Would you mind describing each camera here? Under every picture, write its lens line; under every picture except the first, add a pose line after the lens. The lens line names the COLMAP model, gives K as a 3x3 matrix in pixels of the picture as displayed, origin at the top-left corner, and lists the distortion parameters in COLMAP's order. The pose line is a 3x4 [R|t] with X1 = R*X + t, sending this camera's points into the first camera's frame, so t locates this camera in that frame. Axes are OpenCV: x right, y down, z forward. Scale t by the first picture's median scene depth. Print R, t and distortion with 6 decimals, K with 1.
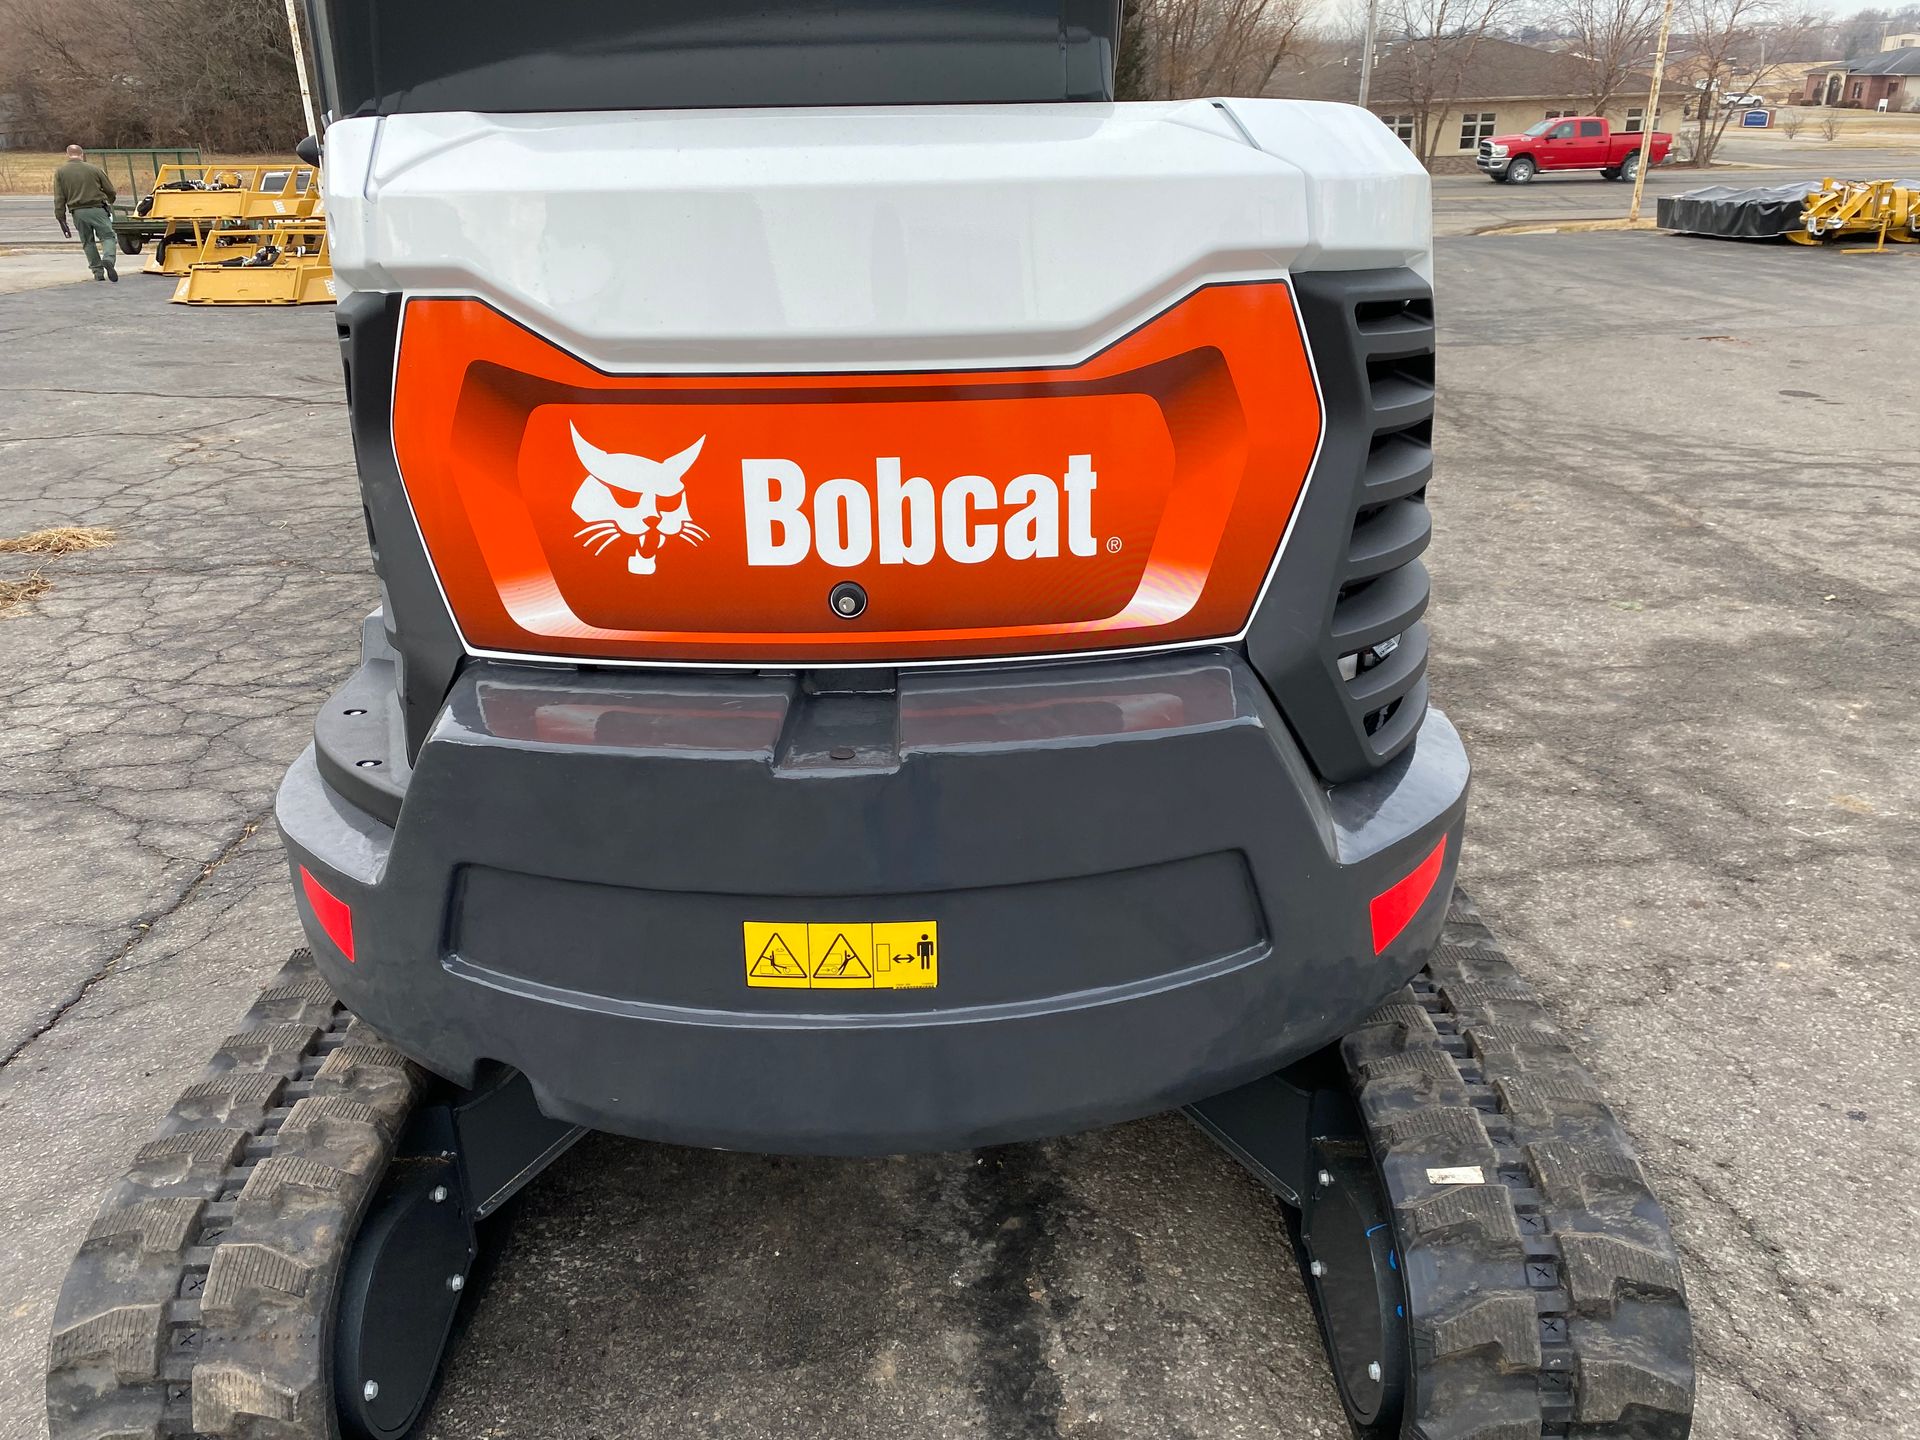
lens RADIAL K [[1469.9, 0, 953.2], [0, 1469.9, 700.0], [0, 0, 1]] dist [0.012271, -0.001521]
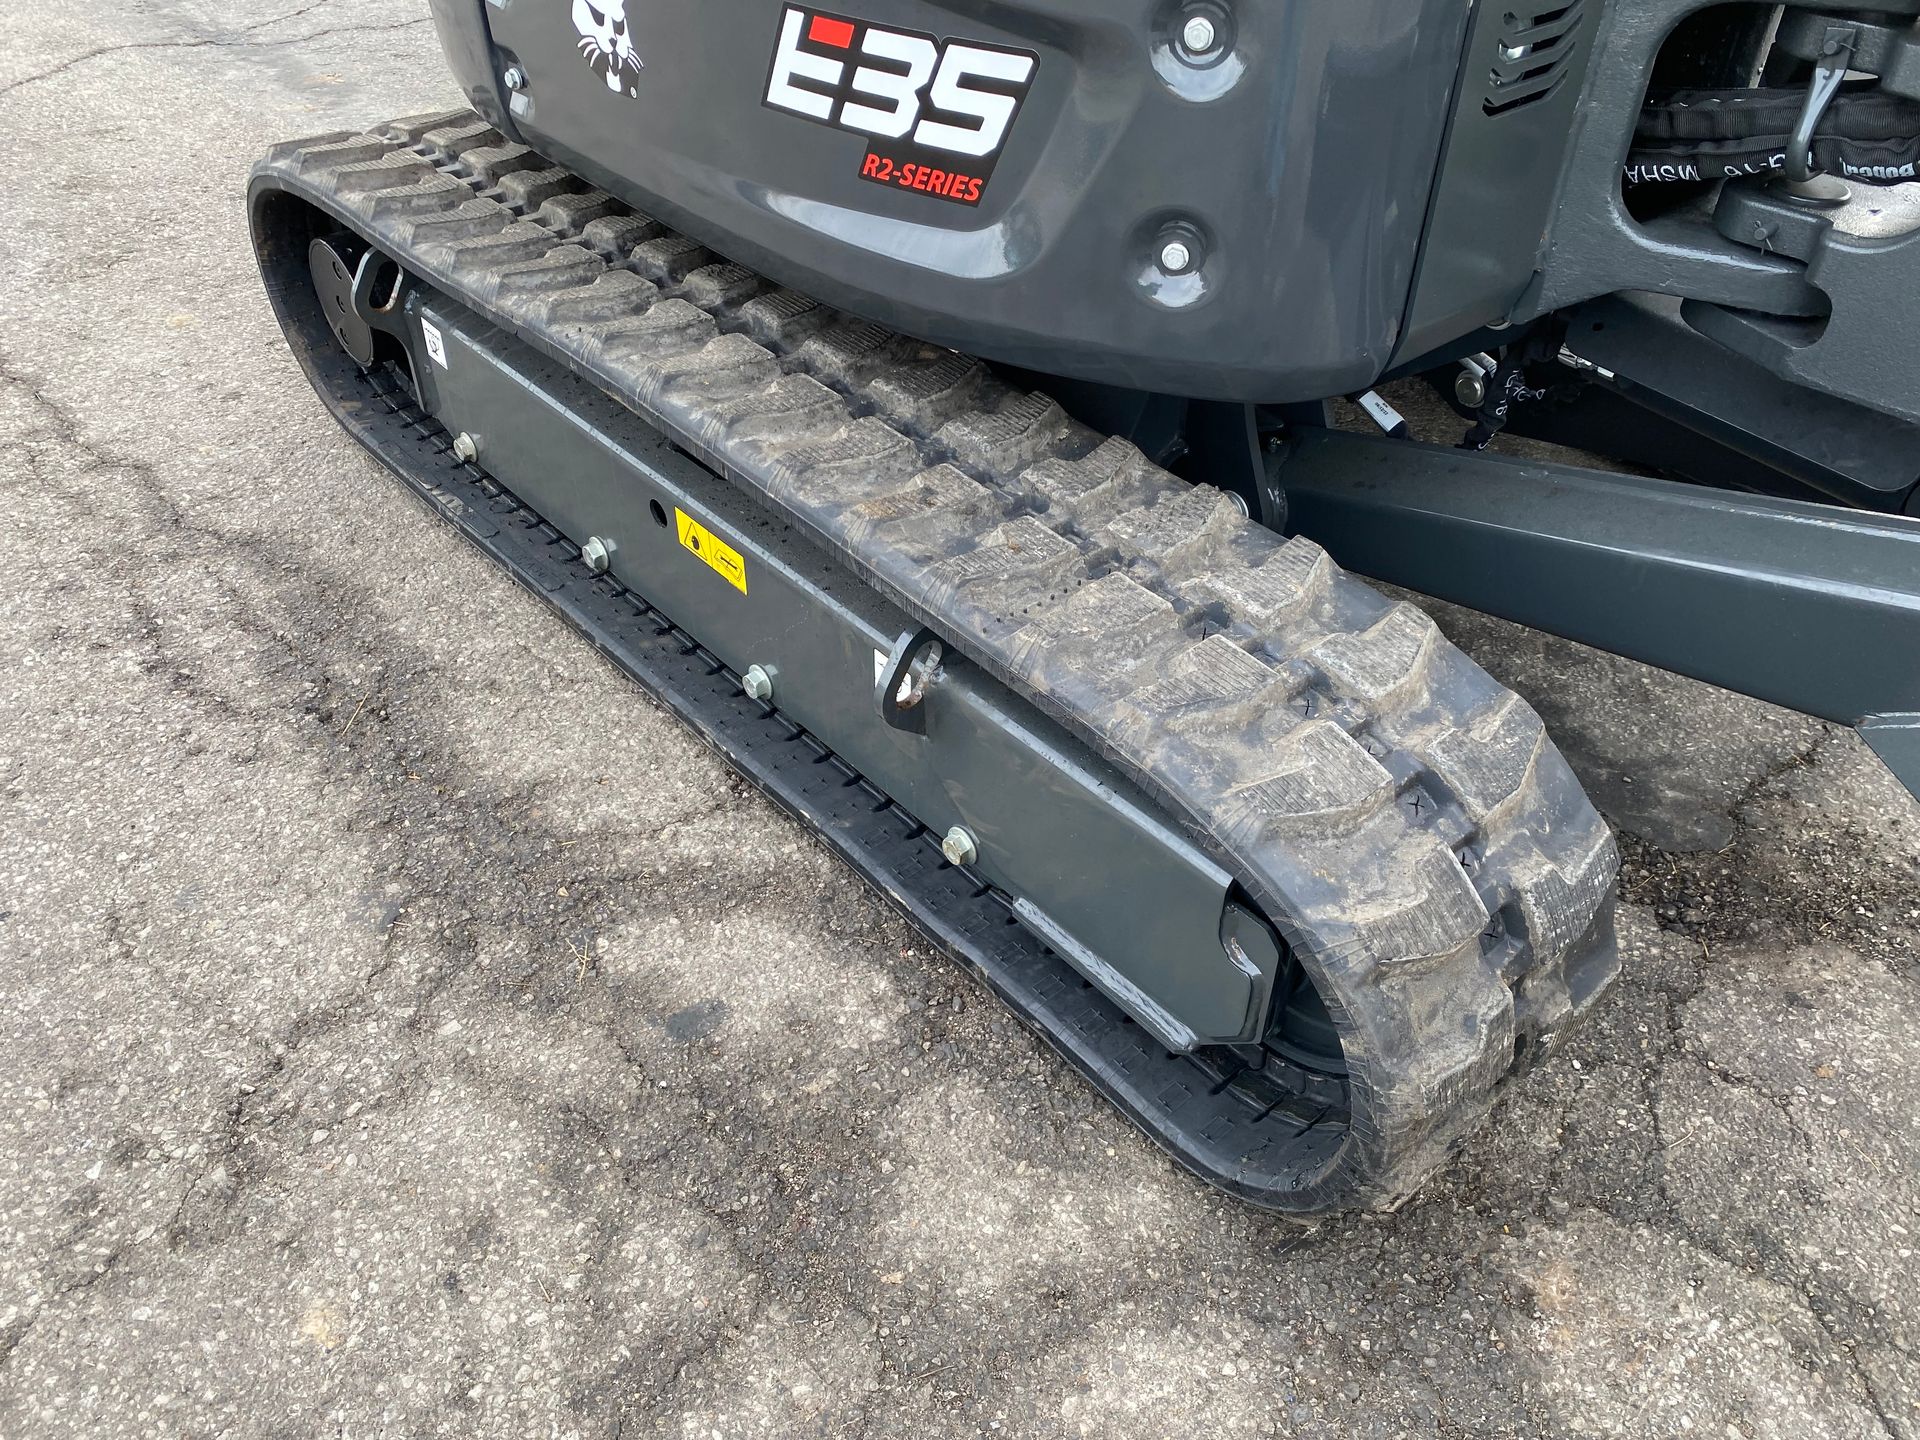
lens RADIAL K [[1465.6, 0, 978.0], [0, 1465.6, 716.8], [0, 0, 1]] dist [0.016448, -0.004582]
pose [[-0.742379, 0.426730, -0.516503, 0.341745], [-0.230397, 0.561301, 0.794895, -0.201948], [0.629119, 0.709114, -0.318381, 0.828576]]
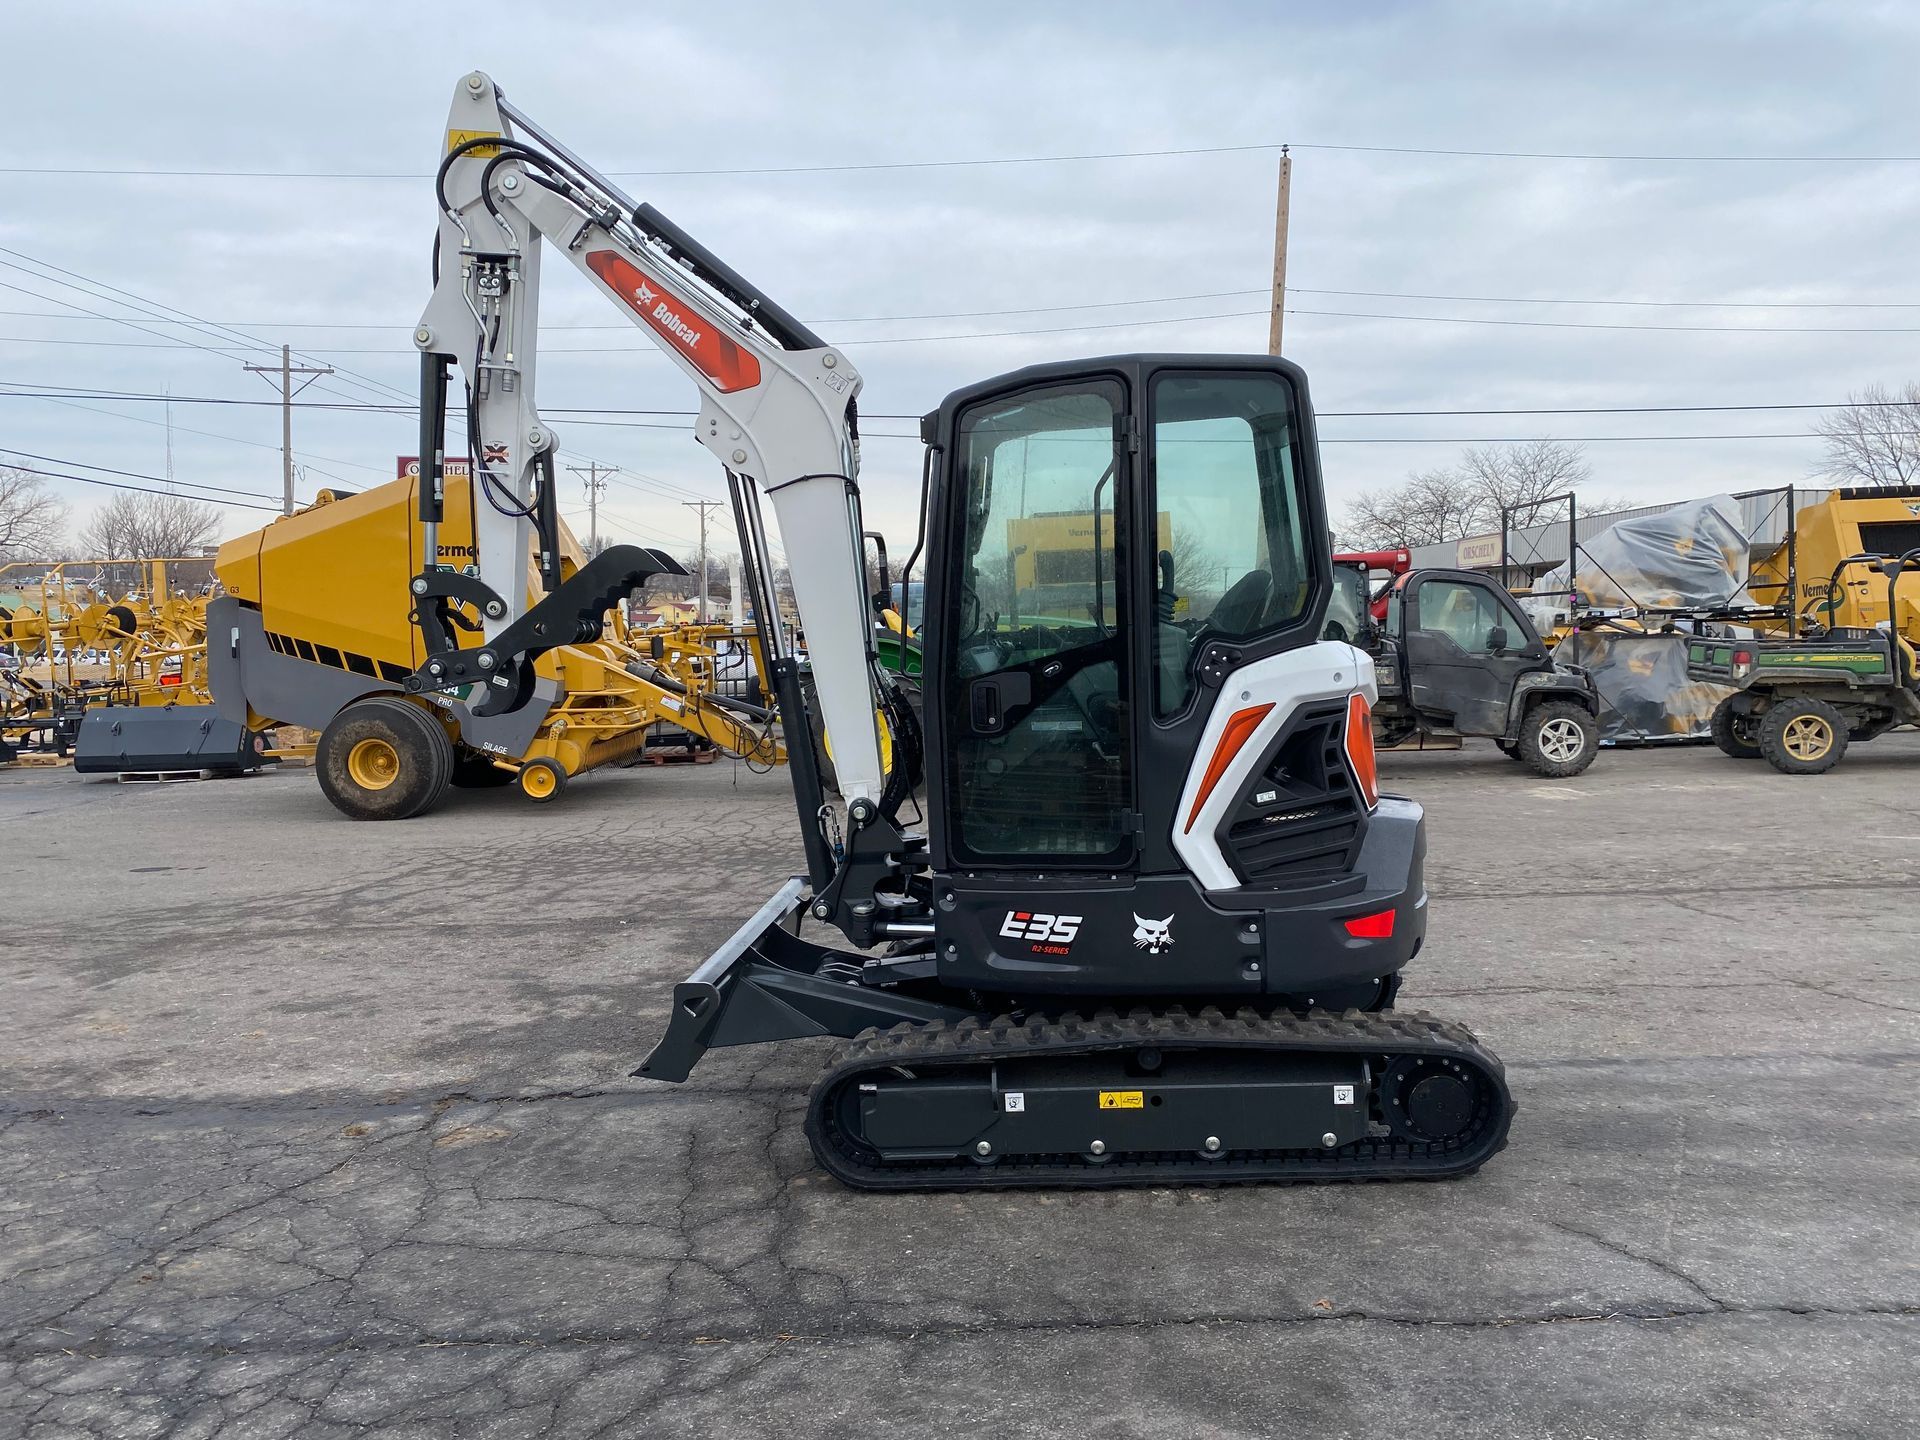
lens RADIAL K [[1465.6, 0, 978.0], [0, 1465.6, 716.8], [0, 0, 1]] dist [0.016448, -0.004582]
pose [[0.057630, -0.049933, 0.997088, -1.257816], [0.376692, 0.926012, 0.024602, -0.218636], [-0.924544, 0.374177, 0.072176, 0.552974]]
